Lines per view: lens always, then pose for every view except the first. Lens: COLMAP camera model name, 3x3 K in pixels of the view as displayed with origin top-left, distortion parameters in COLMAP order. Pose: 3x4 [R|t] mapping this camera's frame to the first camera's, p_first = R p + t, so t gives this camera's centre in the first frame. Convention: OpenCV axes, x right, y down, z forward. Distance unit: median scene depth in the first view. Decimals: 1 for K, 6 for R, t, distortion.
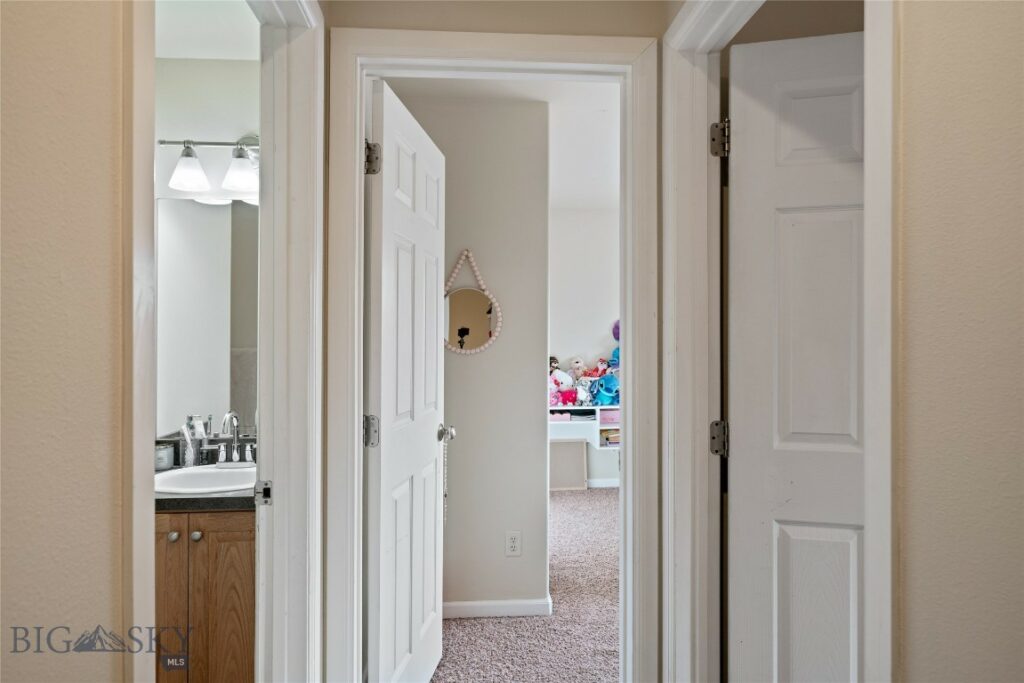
lens RADIAL K [[613.0, 0, 503.3], [0, 613.0, 326.8], [0, 0, 1]] dist [-0.001605, 0.000667]
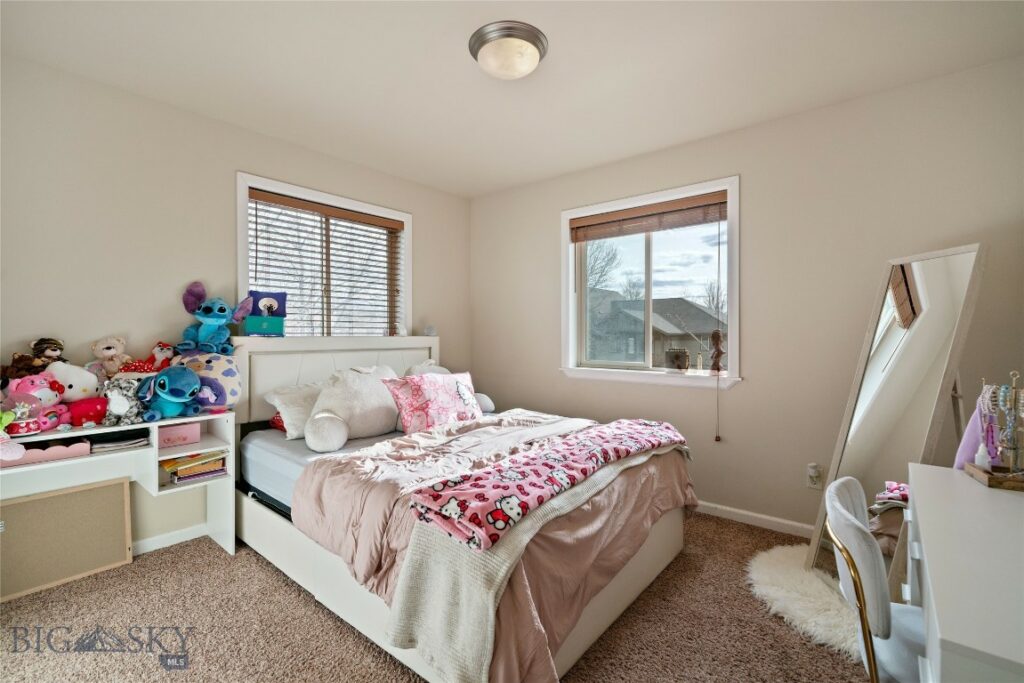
lens RADIAL K [[449.4, 0, 508.0], [0, 449.4, 343.1], [0, 0, 1]] dist [-0.000905, 0.000081]
pose [[0.681138, -0.006826, 0.732124, 0.070098], [-0.021087, 0.999359, 0.028935, 0.034704], [-0.731852, -0.035147, 0.680557, 0.458941]]
